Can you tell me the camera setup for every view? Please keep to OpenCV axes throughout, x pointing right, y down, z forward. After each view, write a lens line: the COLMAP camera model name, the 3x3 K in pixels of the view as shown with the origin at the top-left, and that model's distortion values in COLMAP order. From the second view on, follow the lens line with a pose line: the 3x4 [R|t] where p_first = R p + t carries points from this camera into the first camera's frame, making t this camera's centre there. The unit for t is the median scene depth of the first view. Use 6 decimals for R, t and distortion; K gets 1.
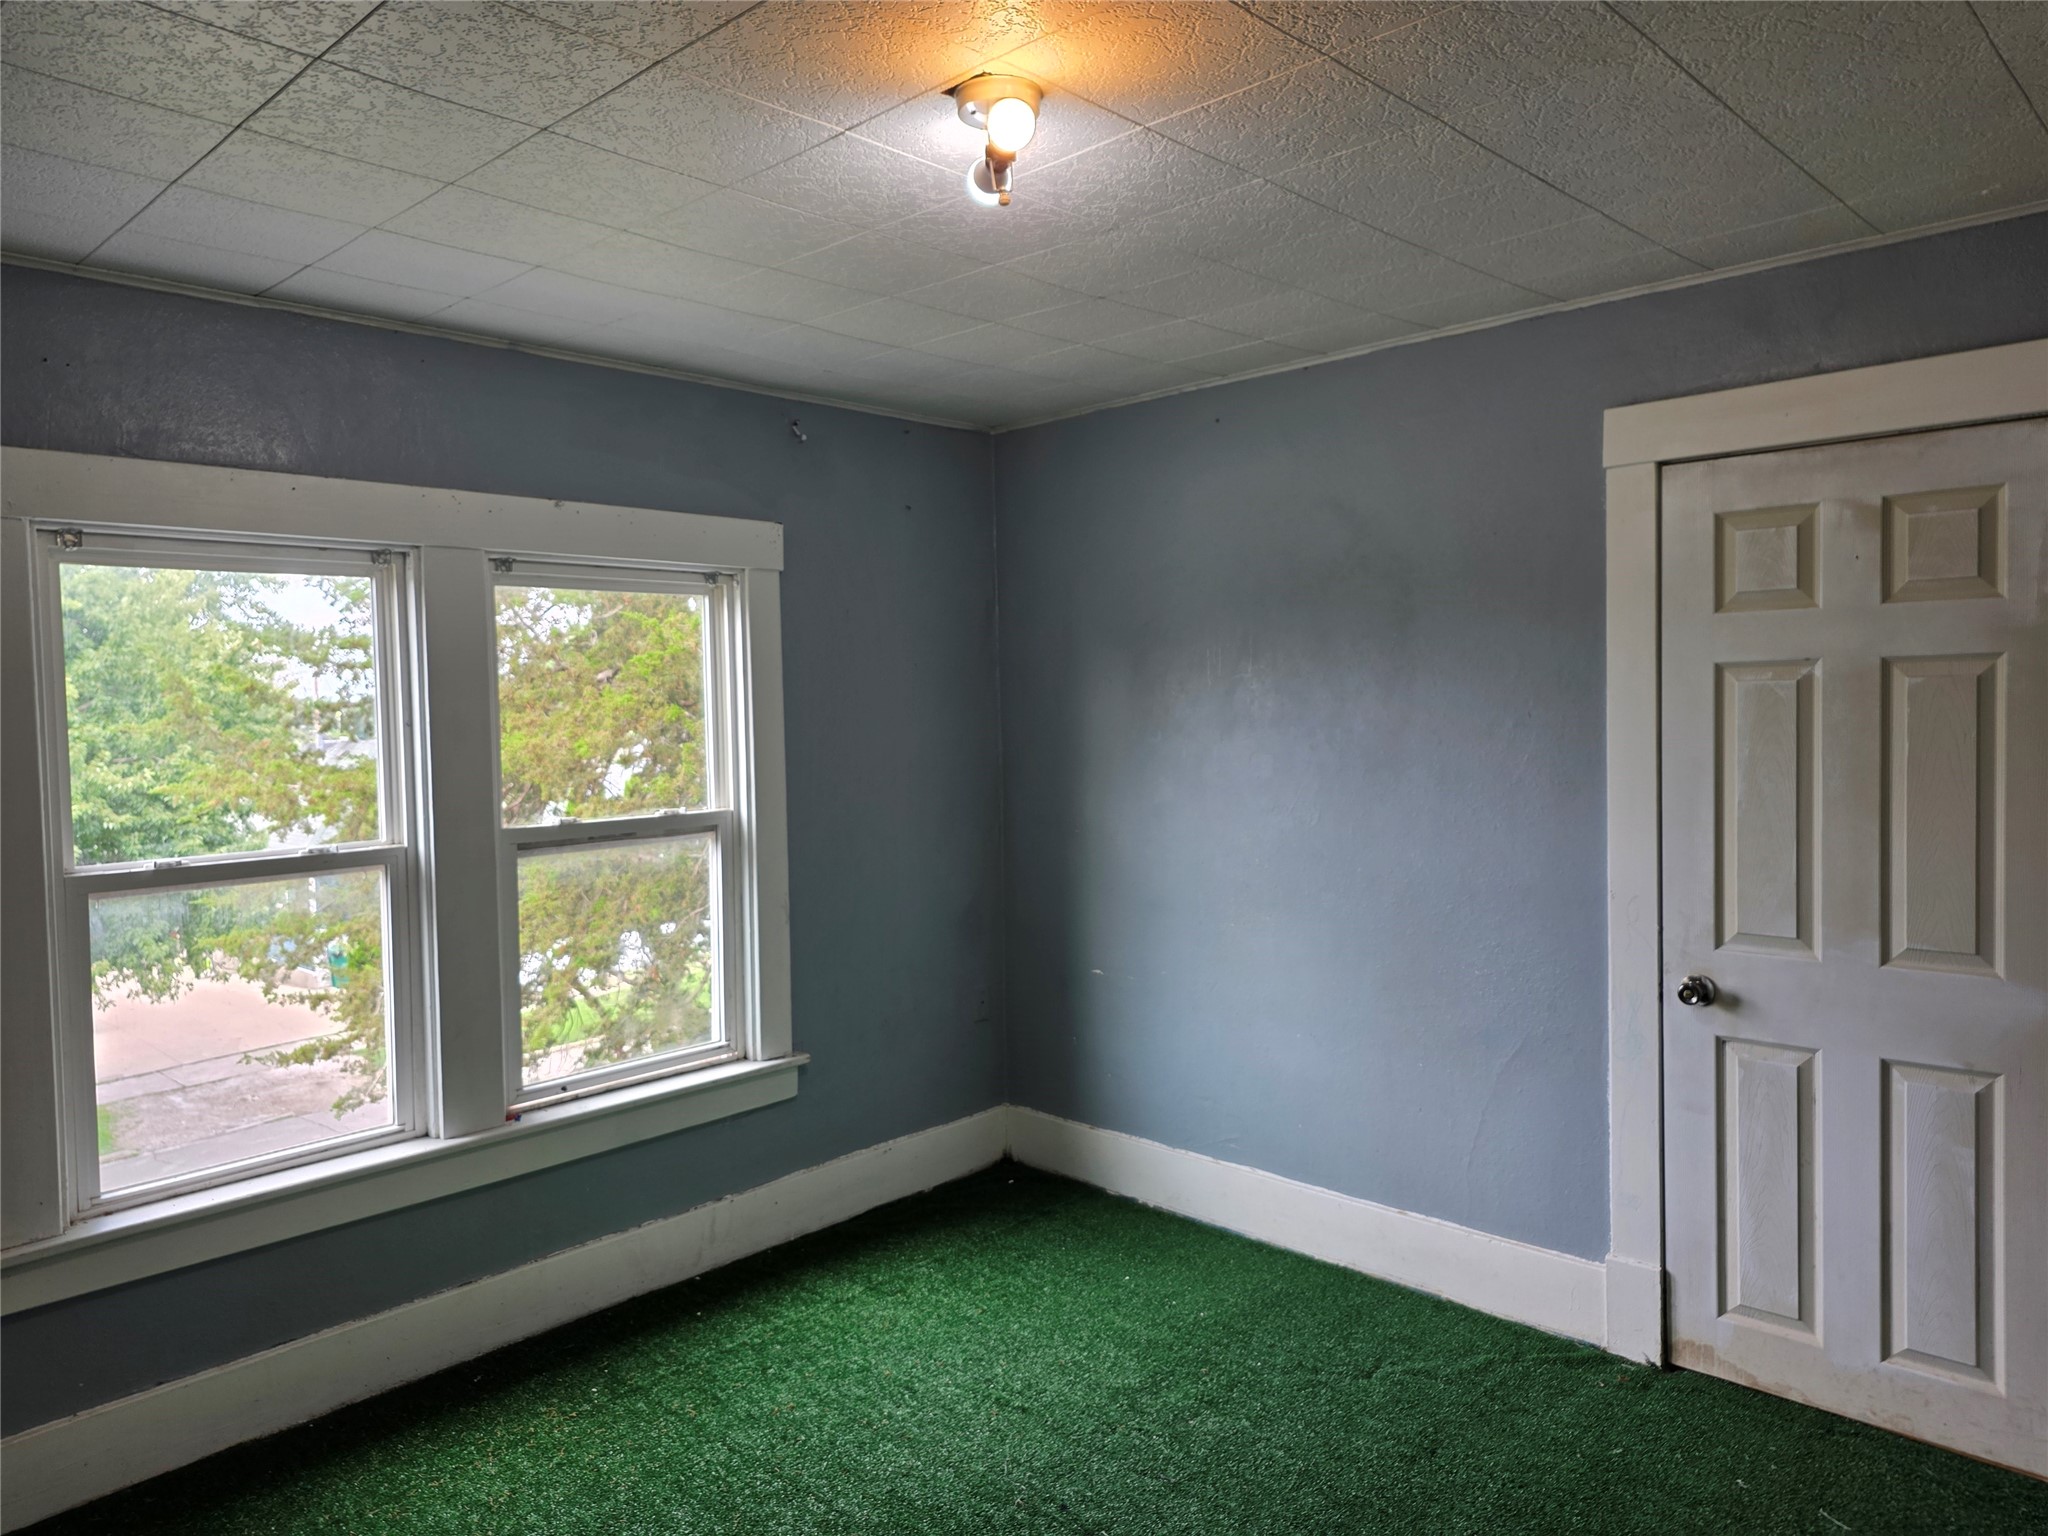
lens RADIAL K [[1371.4, 0, 1017.1], [0, 1371.4, 748.6], [0, 0, 1]] dist [0.083435, -0.031291]
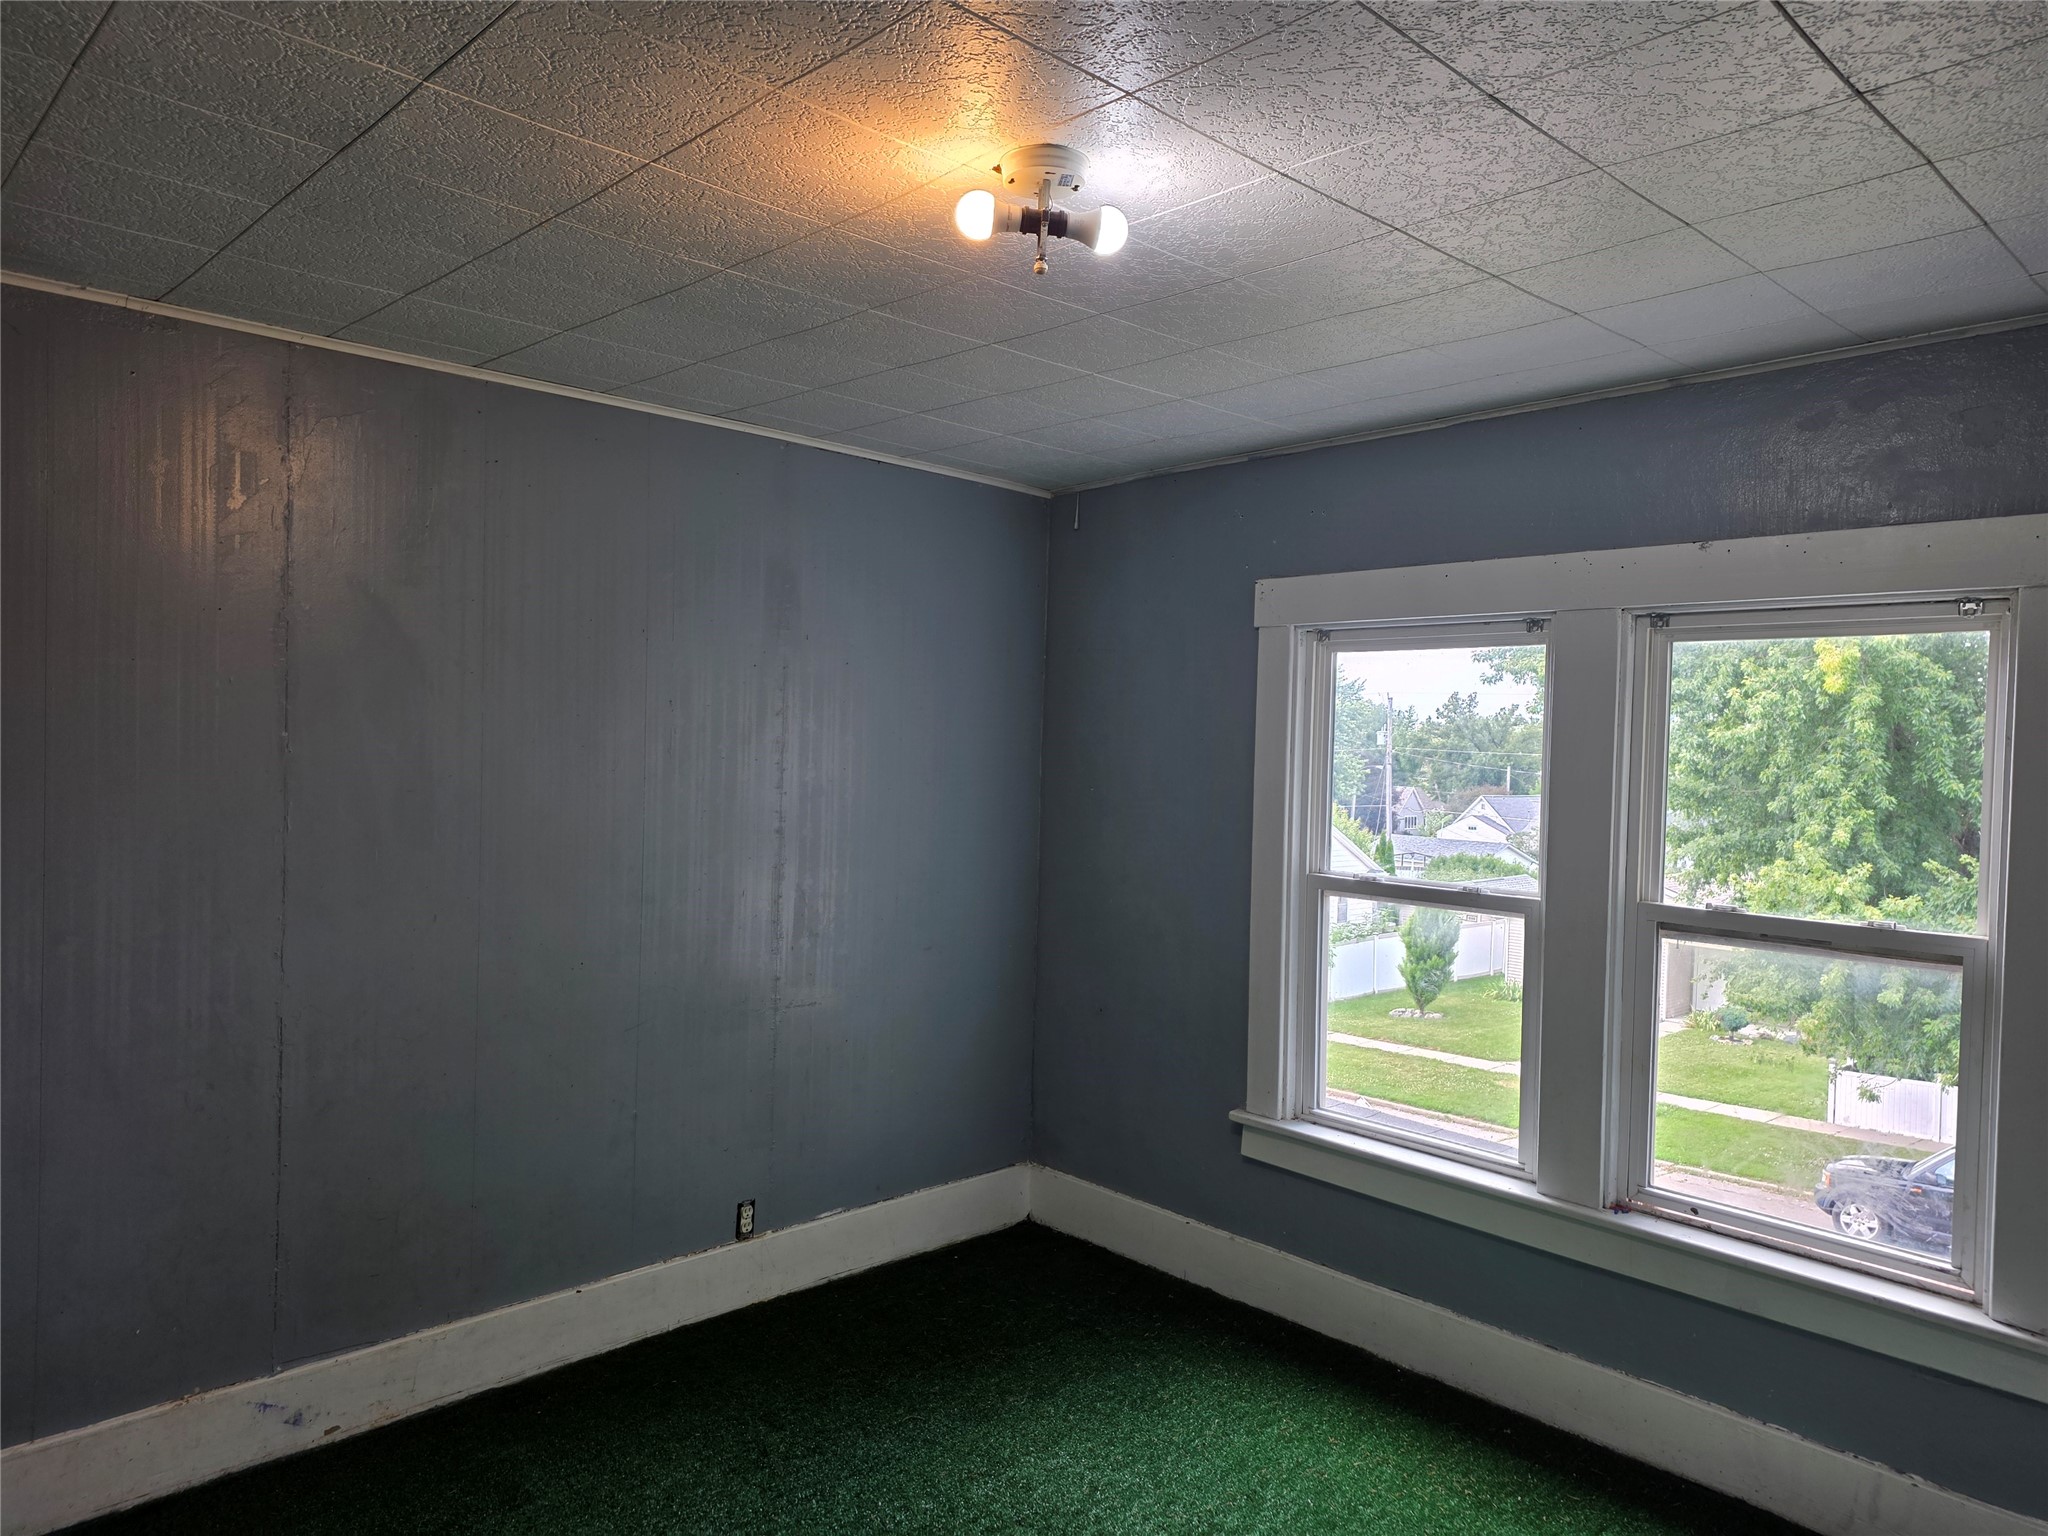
lens RADIAL K [[1371.4, 0, 1010.4], [0, 1371.4, 775.9], [0, 0, 1]] dist [0.083435, -0.031291]
pose [[-0.010159, 0.040978, -0.999108, 0.573217], [-0.074601, 0.996344, 0.041623, -0.034474], [0.997162, 0.074958, -0.007065, 0.576491]]
